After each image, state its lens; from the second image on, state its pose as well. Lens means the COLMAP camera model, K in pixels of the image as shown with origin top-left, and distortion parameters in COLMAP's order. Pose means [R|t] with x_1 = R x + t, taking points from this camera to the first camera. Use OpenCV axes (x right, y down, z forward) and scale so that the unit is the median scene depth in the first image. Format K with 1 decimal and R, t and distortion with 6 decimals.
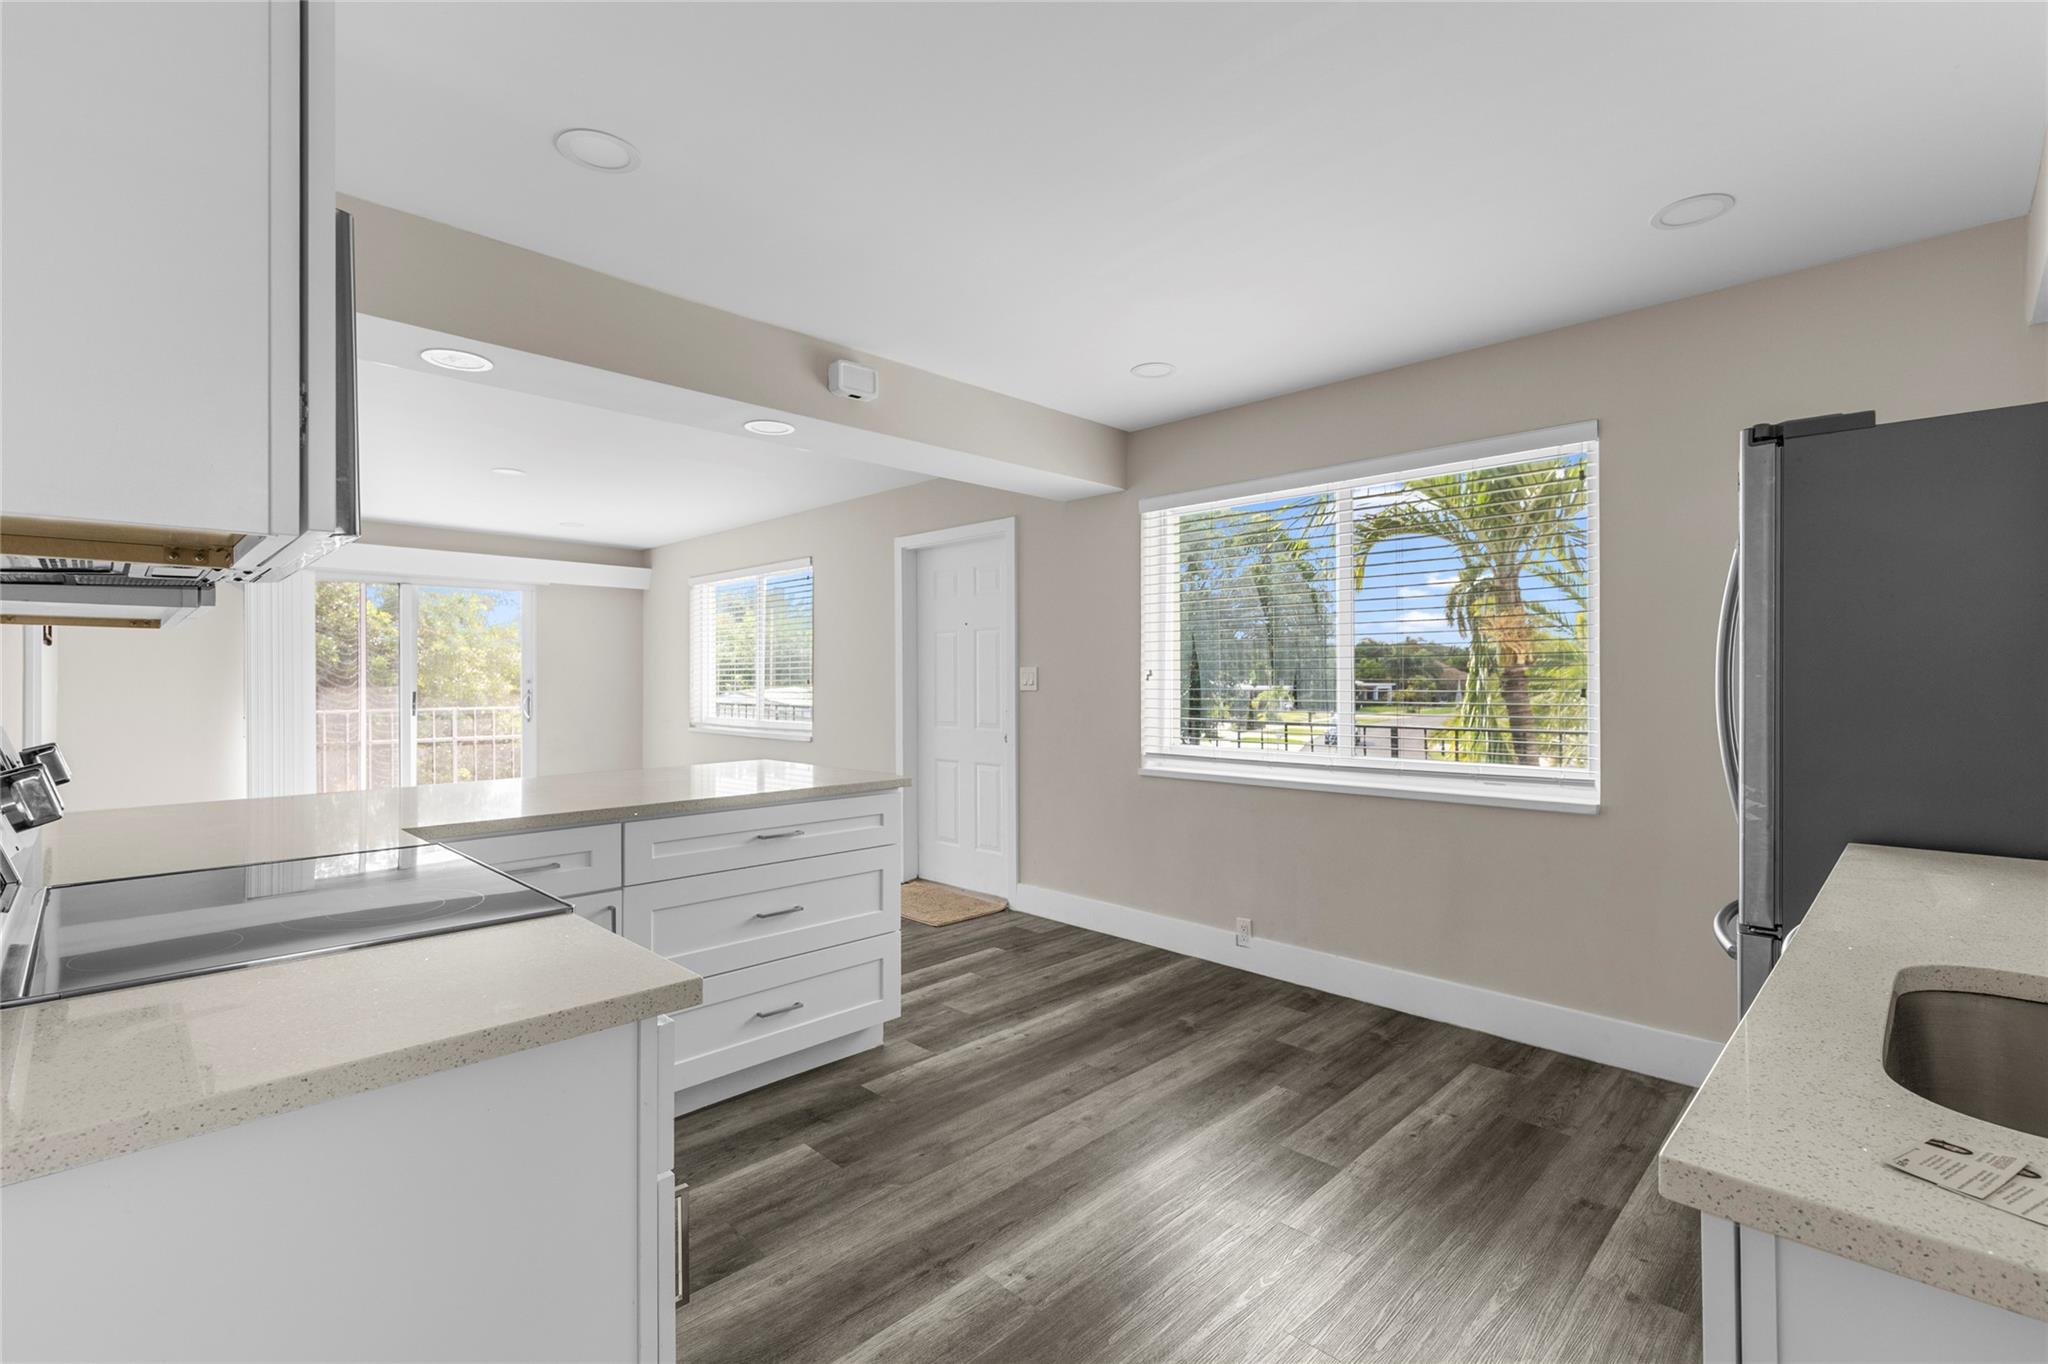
lens RADIAL K [[920.3, 0, 1030.9], [0, 920.3, 672.5], [0, 0, 1]] dist [0.003835, -0.001654]
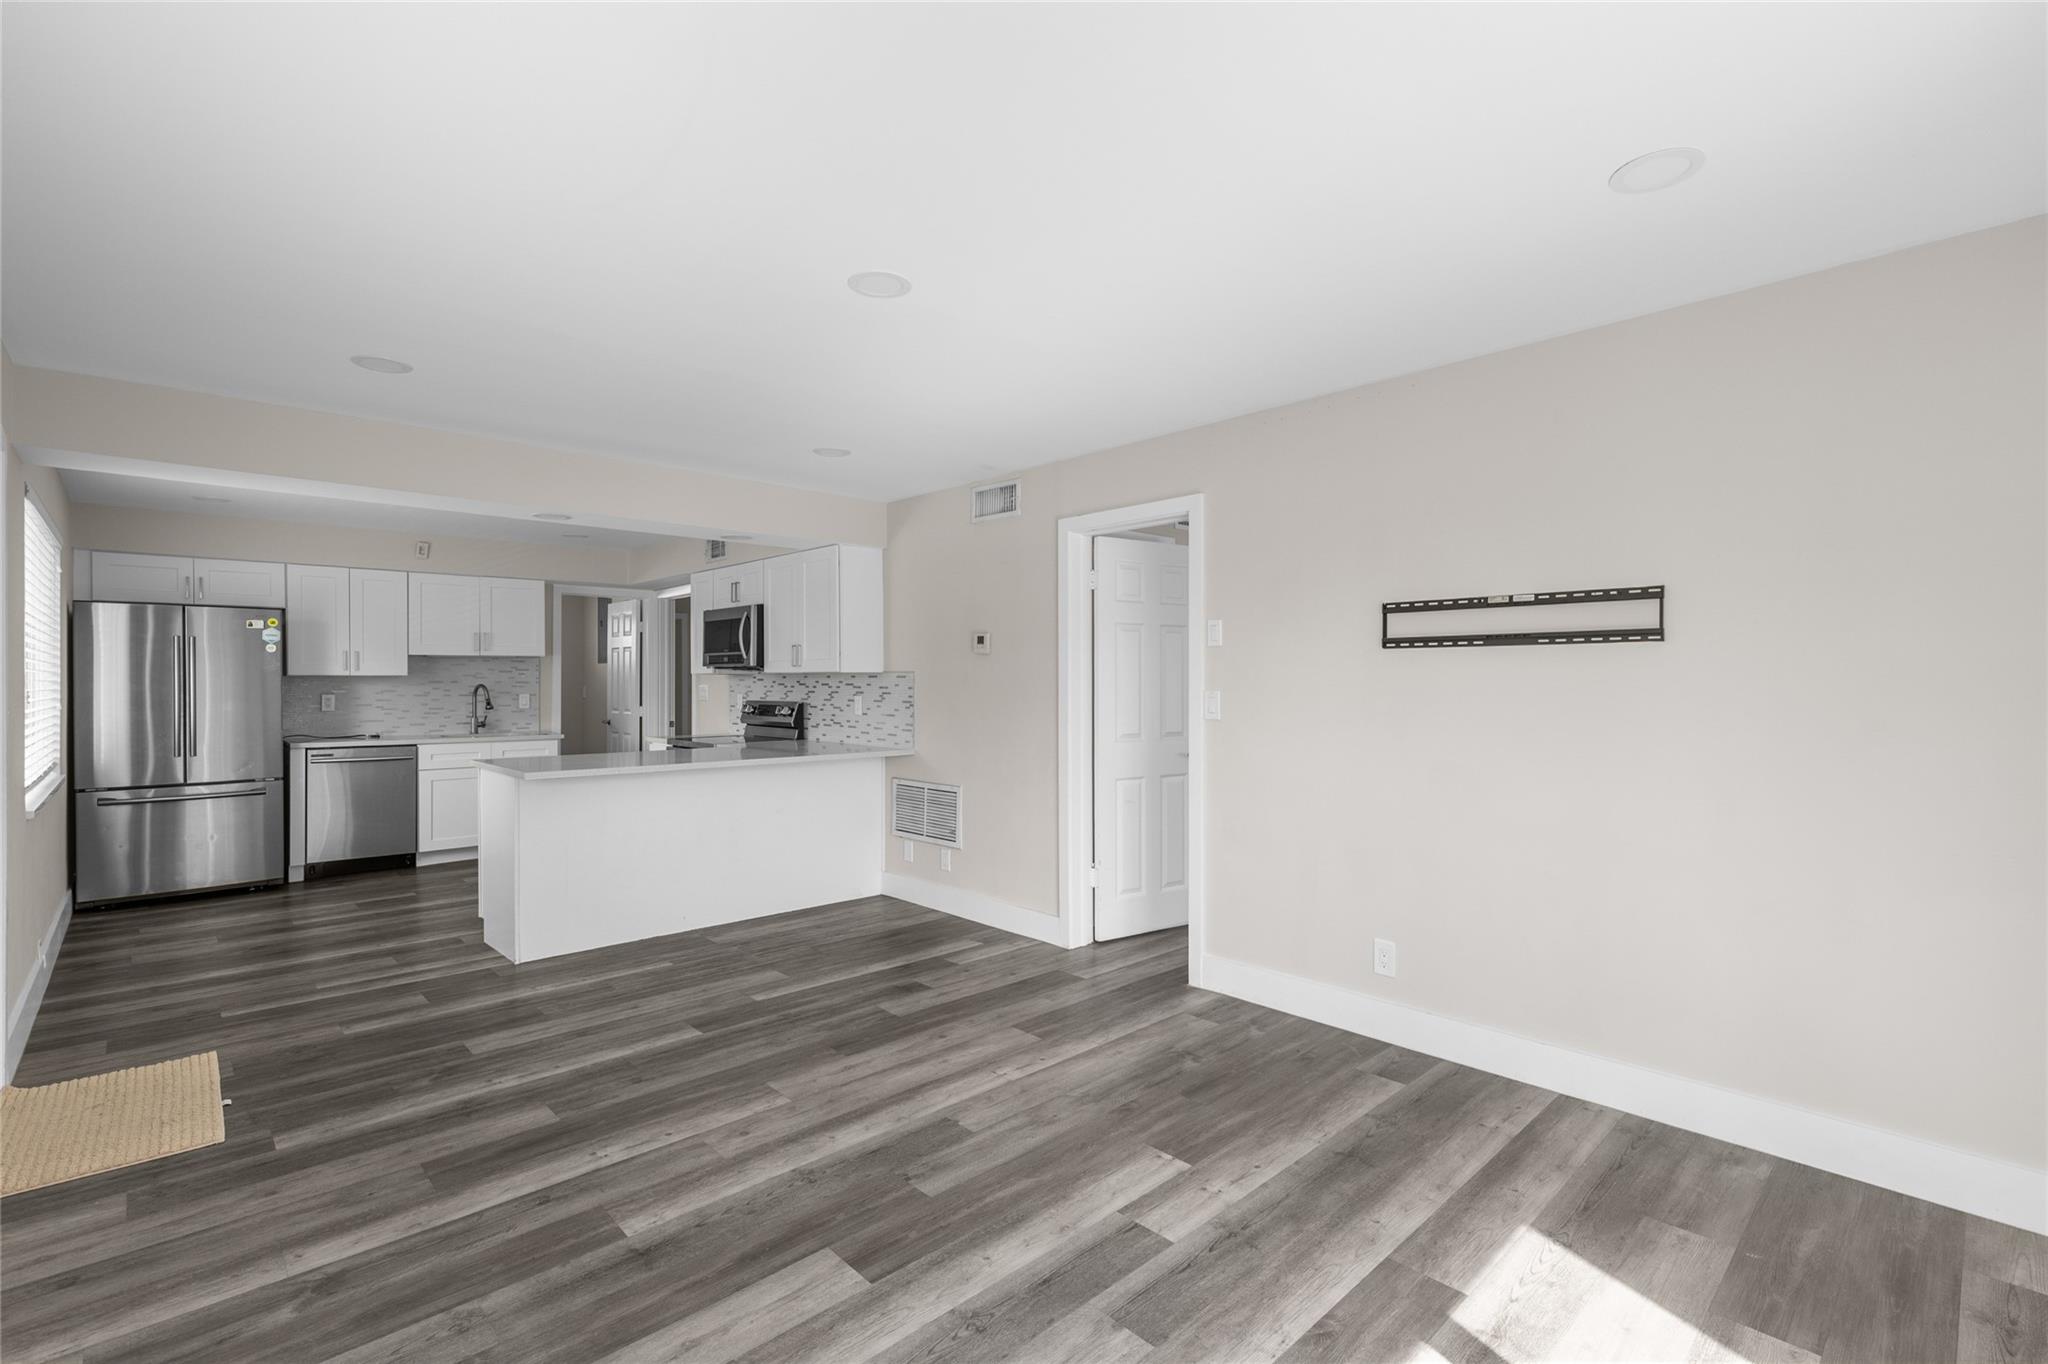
lens RADIAL K [[921.7, 0, 1033.8], [0, 921.7, 684.0], [0, 0, 1]] dist [0.004570, -0.000084]
pose [[-0.999567, 0.003442, 0.029213, -1.107547], [0.003324, 0.999986, -0.004065, -0.003453], [-0.029227, -0.003966, -0.999565, 2.498882]]
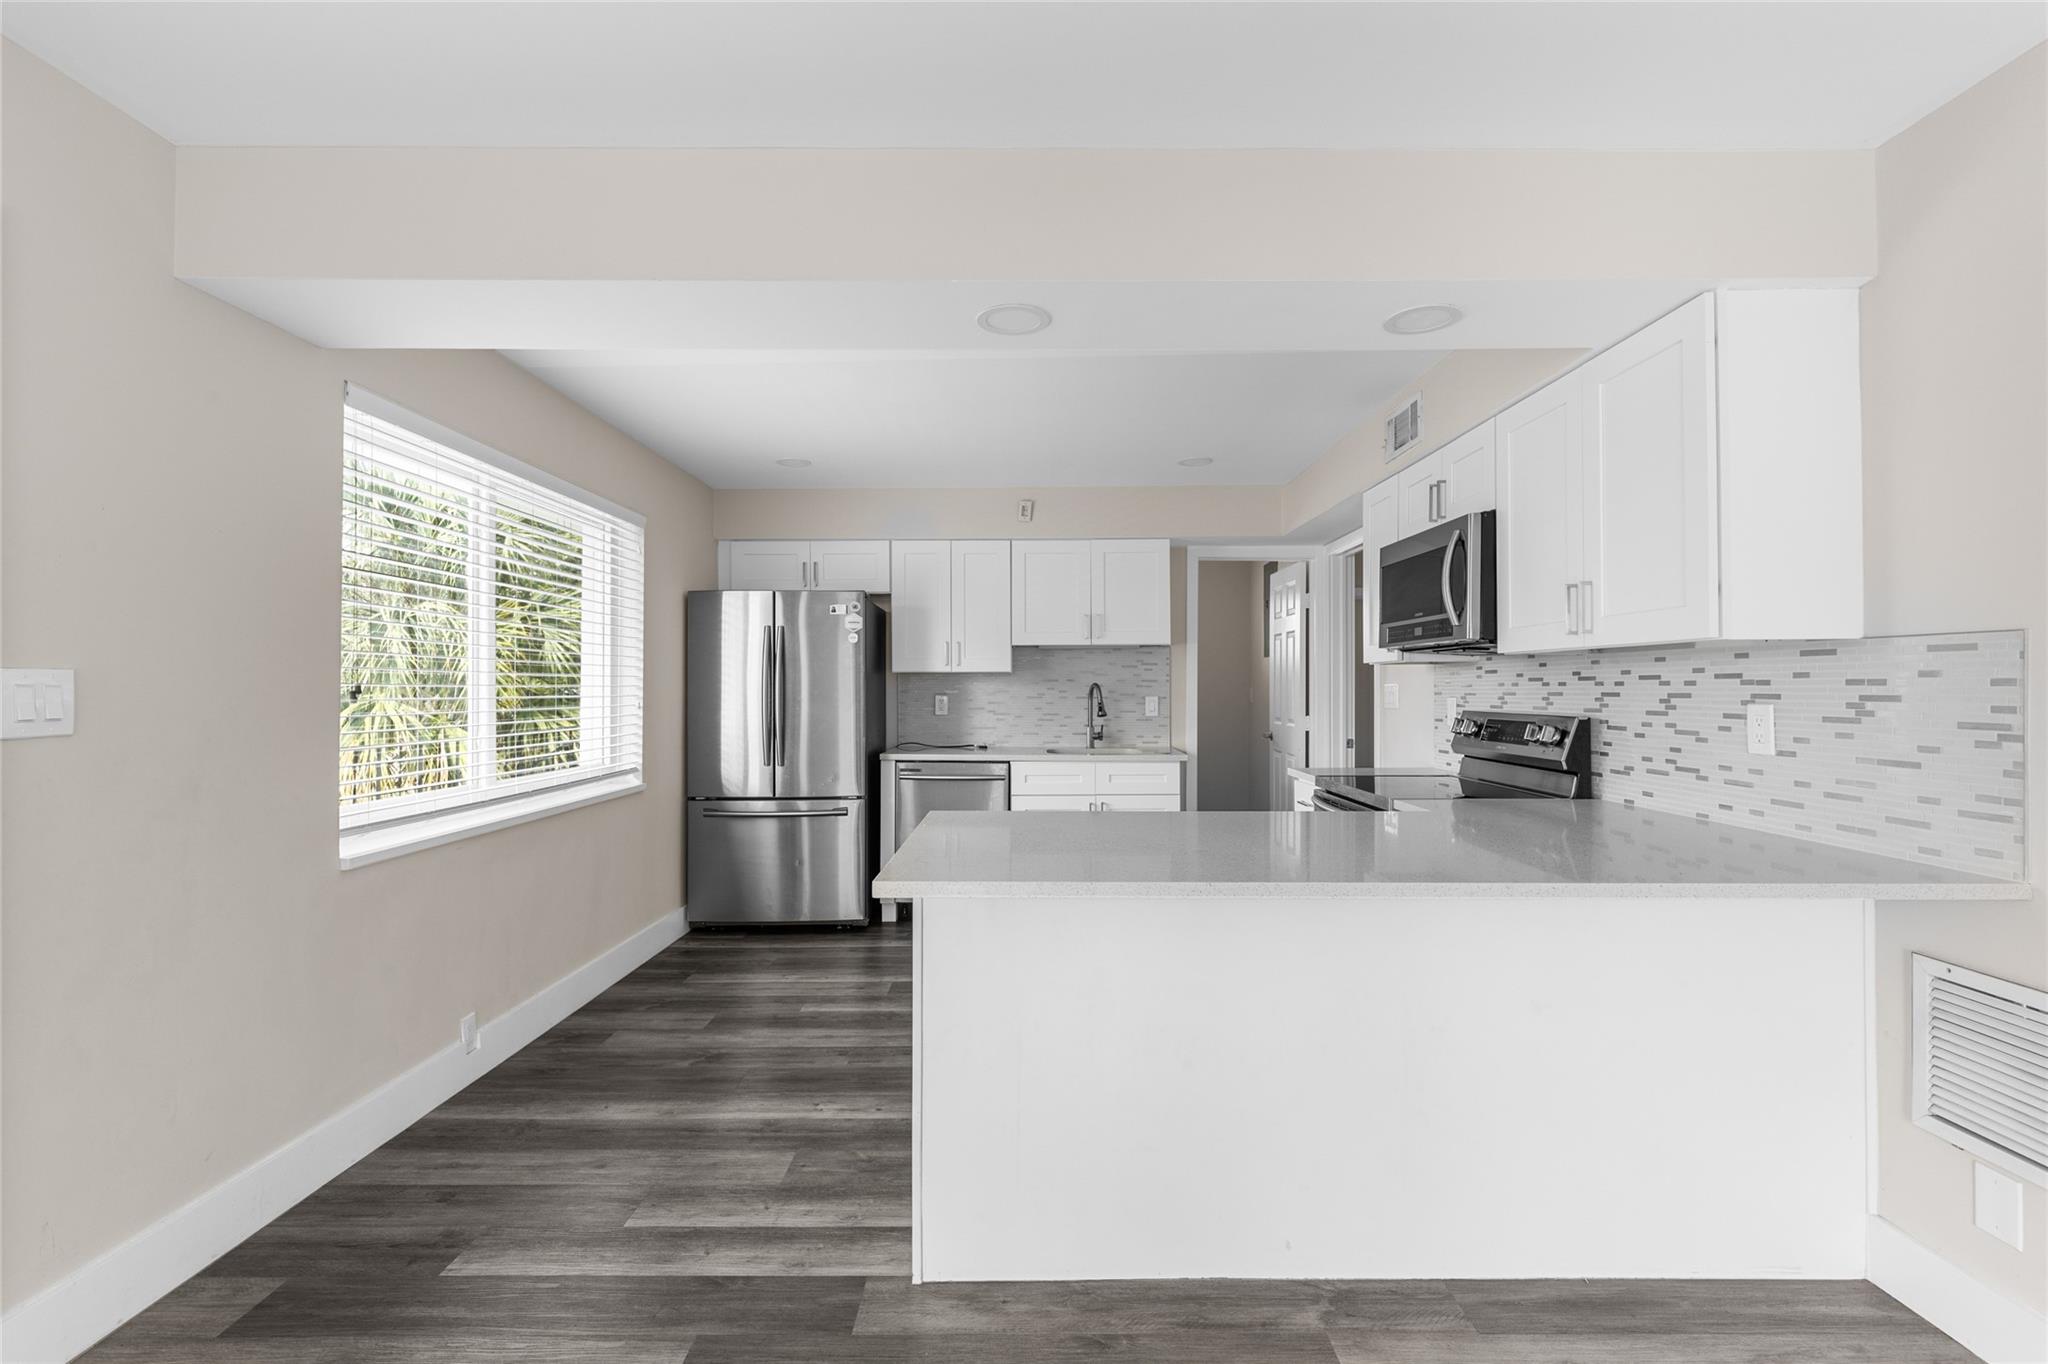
lens RADIAL K [[917.5, 0, 1033.8], [0, 917.5, 679.0], [0, 0, 1]] dist [0.008022, -0.000022]
pose [[-0.706780, 0.010542, 0.707355, -0.798952], [-0.002345, 0.999849, -0.017244, 0.005601], [-0.707430, -0.013846, -0.706648, 1.530835]]
